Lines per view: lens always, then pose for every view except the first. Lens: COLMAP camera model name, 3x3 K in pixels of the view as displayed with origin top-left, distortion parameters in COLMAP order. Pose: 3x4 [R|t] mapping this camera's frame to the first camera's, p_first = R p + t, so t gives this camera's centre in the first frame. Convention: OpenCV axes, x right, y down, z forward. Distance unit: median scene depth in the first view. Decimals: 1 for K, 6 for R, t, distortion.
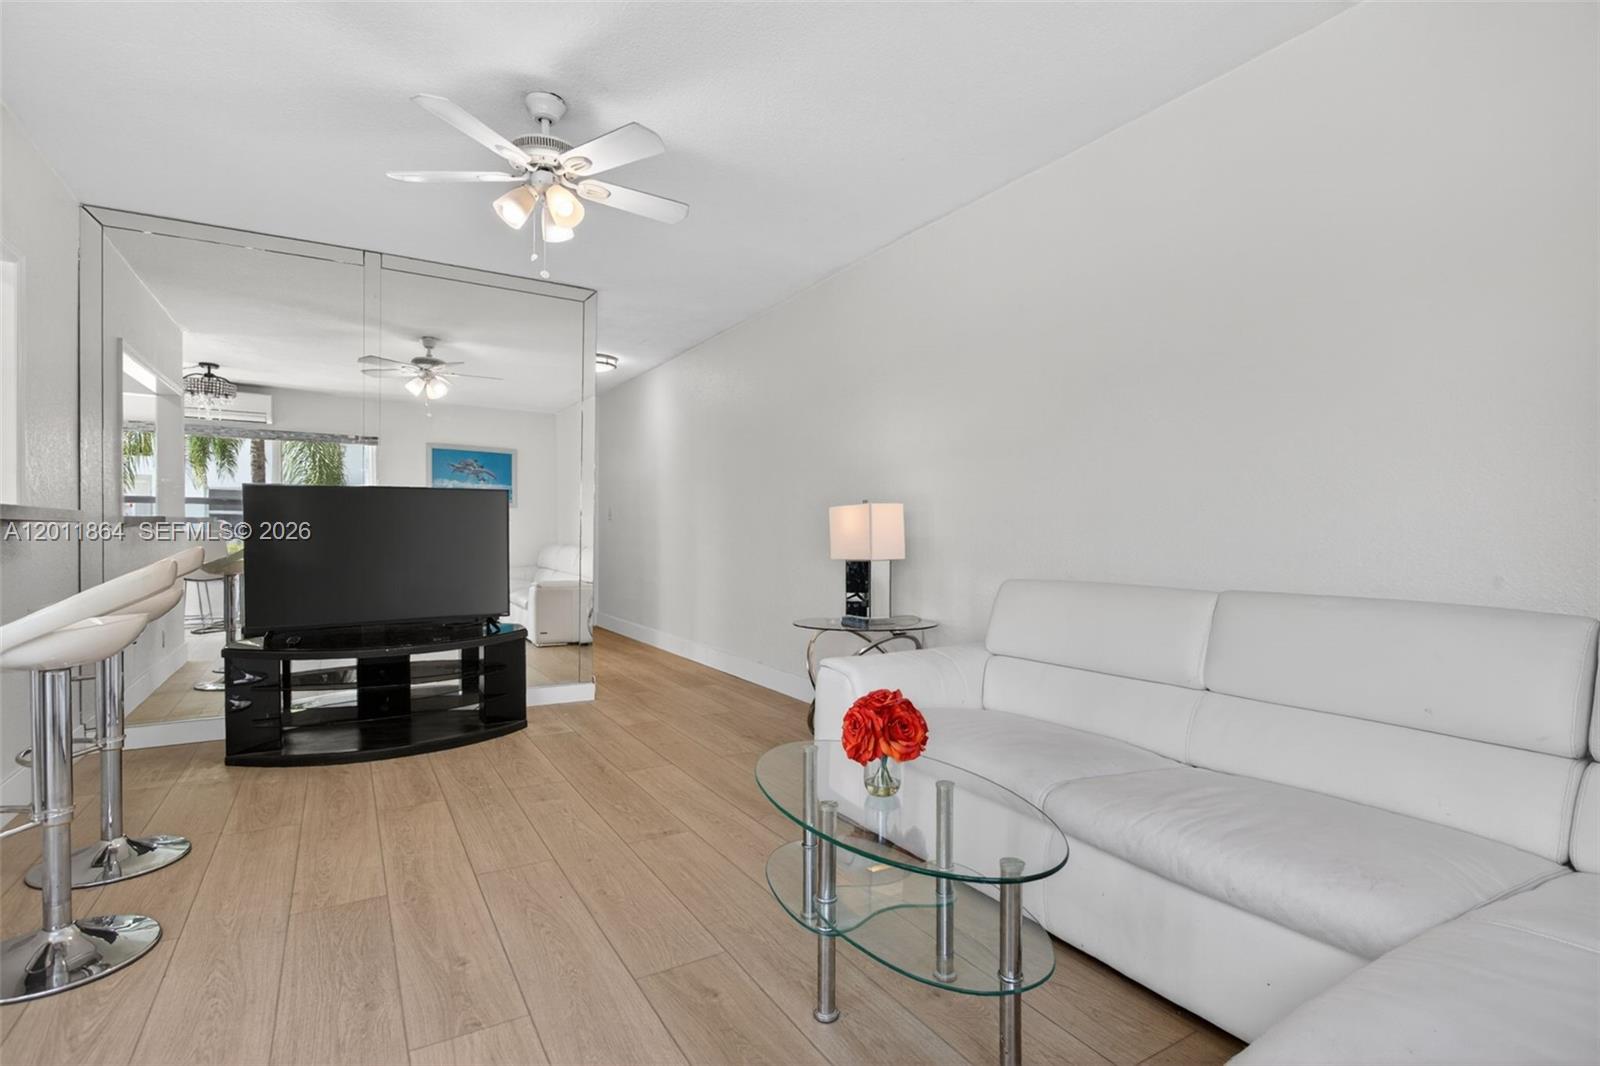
lens RADIAL K [[761.2, 0, 802.5], [0, 761.2, 553.0], [0, 0, 1]] dist [-0.010035, 0.002325]
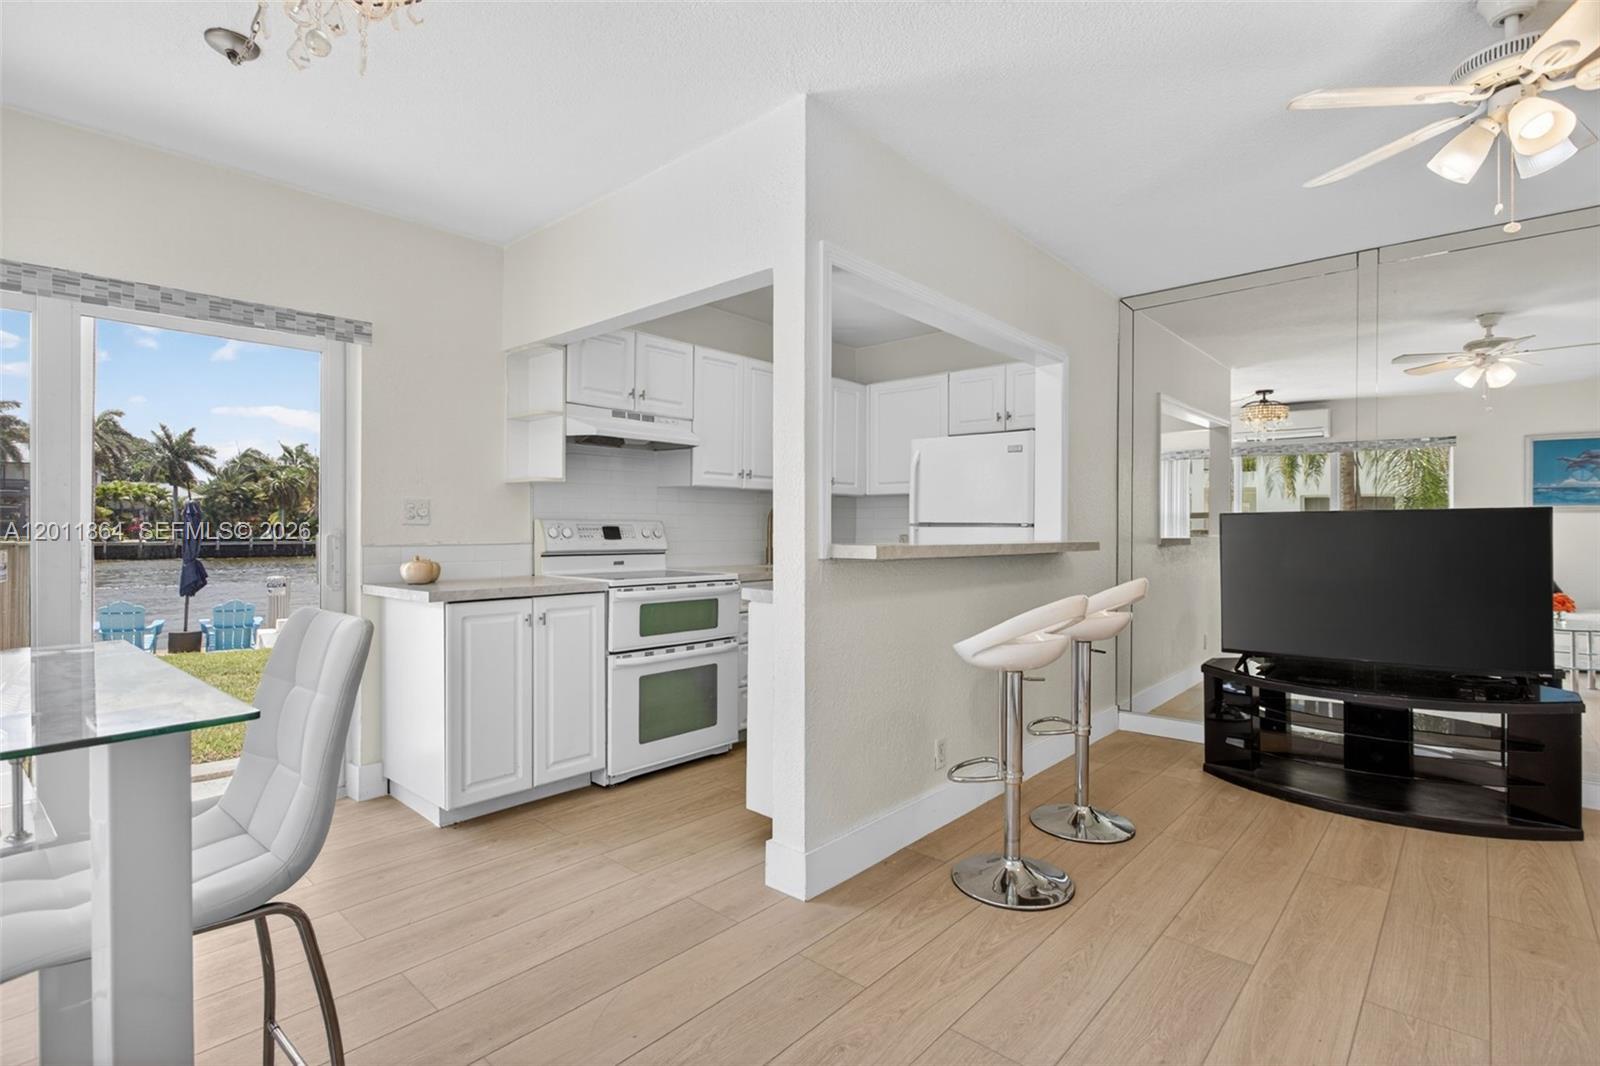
lens RADIAL K [[761.2, 0, 798.1], [0, 761.2, 529.0], [0, 0, 1]] dist [-0.010035, 0.002325]
pose [[0.293794, -0.007342, -0.955840, 0.115328], [-0.026613, 0.999520, -0.015858, -0.036237], [0.955498, 0.030097, 0.293458, 0.108581]]
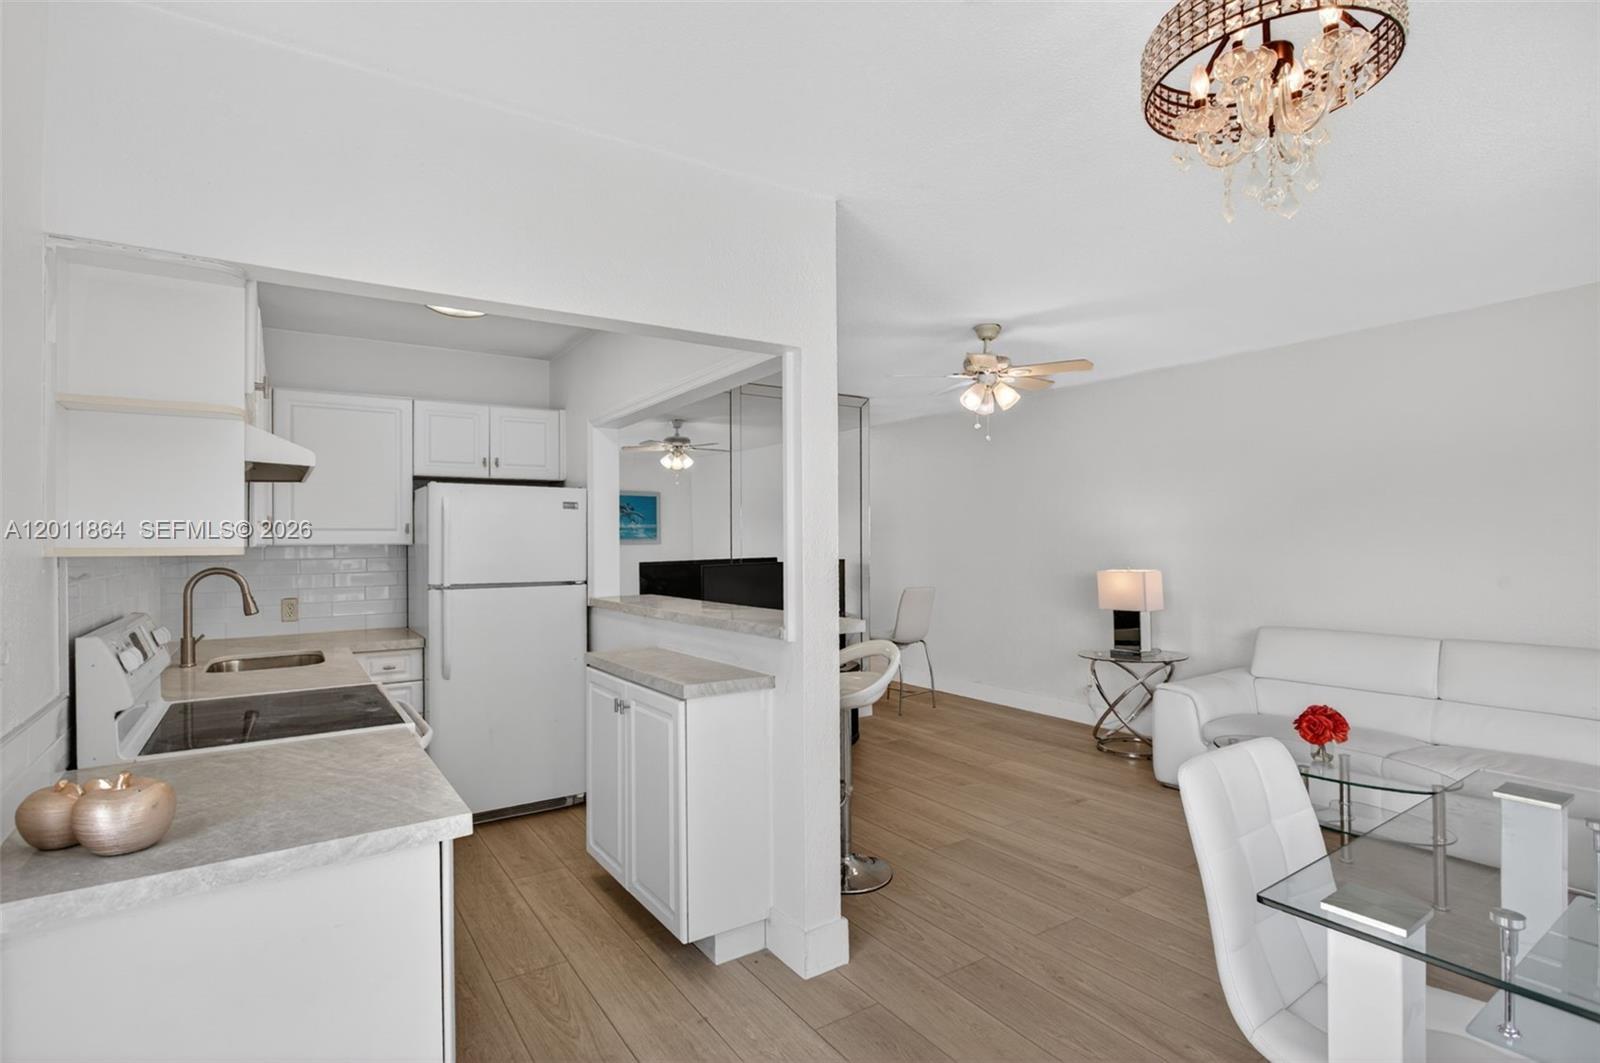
lens RADIAL K [[790.2, 0, 785.8], [0, 790.2, 536.9], [0, 0, 1]] dist [-0.006927, 0.000825]
pose [[0.999040, -0.017352, 0.040229, -0.629774], [0.018401, 0.999496, -0.025854, -0.102533], [-0.039760, 0.026569, 0.998856, -0.444501]]
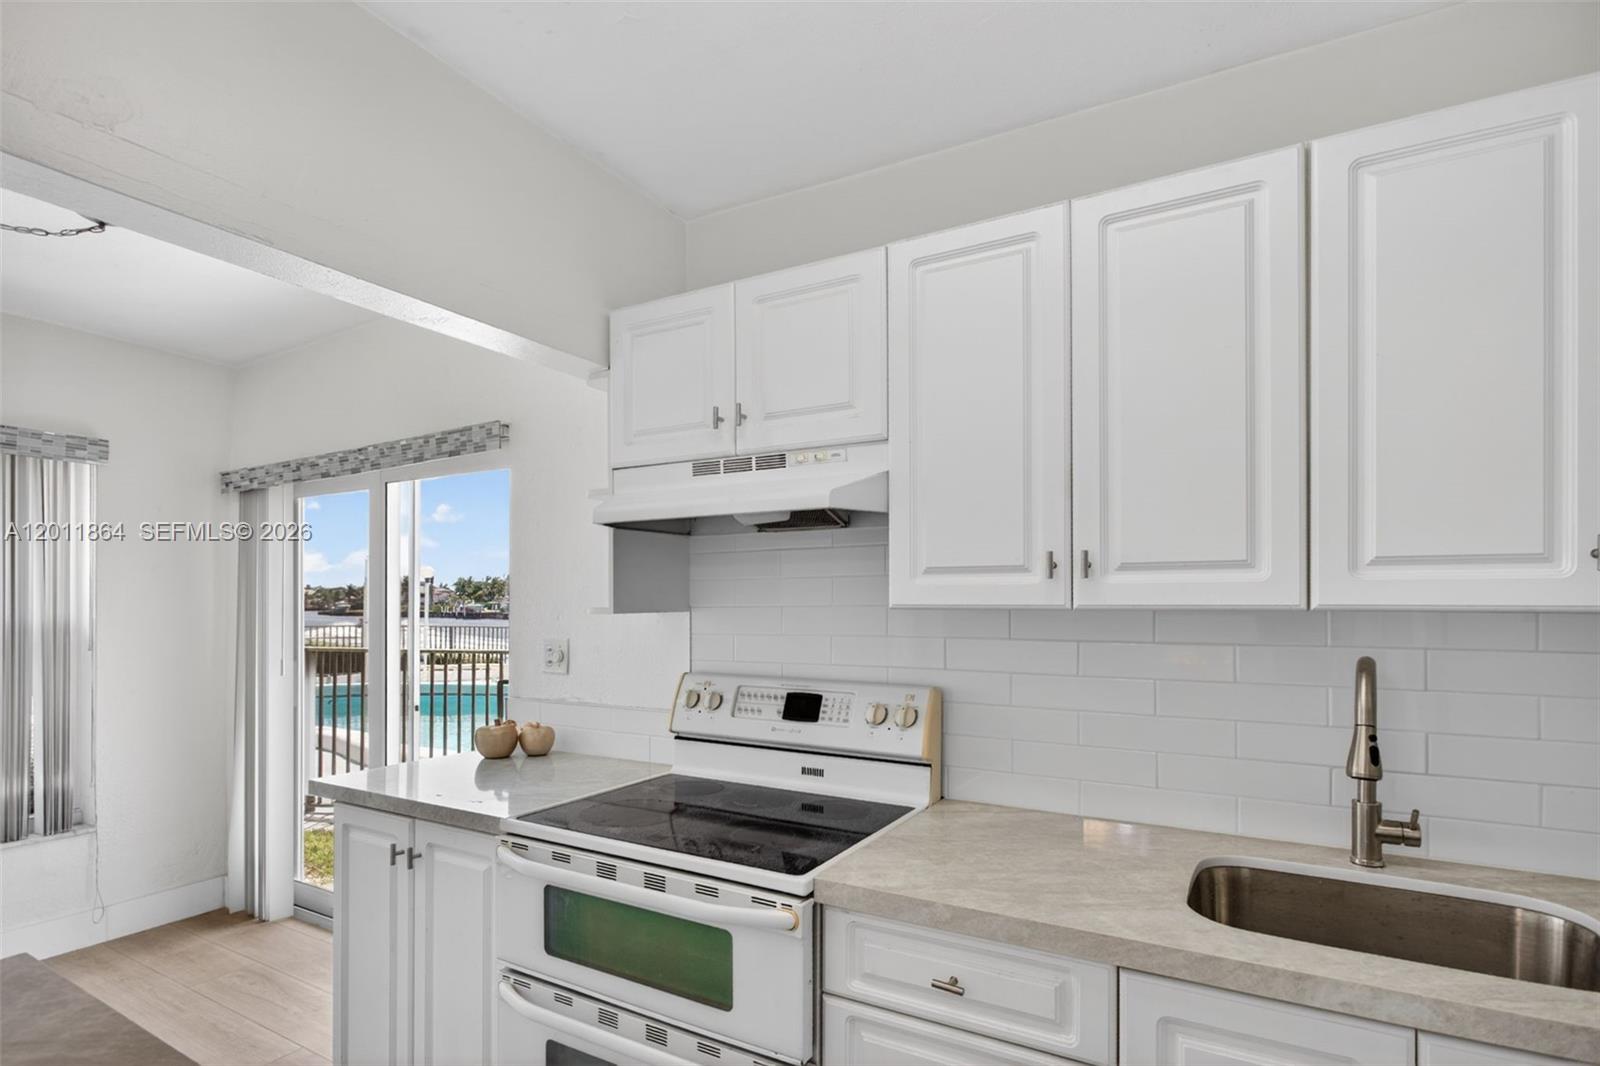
lens RADIAL K [[790.2, 0, 807.4], [0, 790.2, 601.4], [0, 0, 1]] dist [-0.006927, 0.000825]
pose [[-0.873481, -0.013150, -0.486680, -0.807530], [-0.023407, 0.999613, 0.015000, -0.129766], [0.486295, 0.024493, -0.873451, 0.699359]]
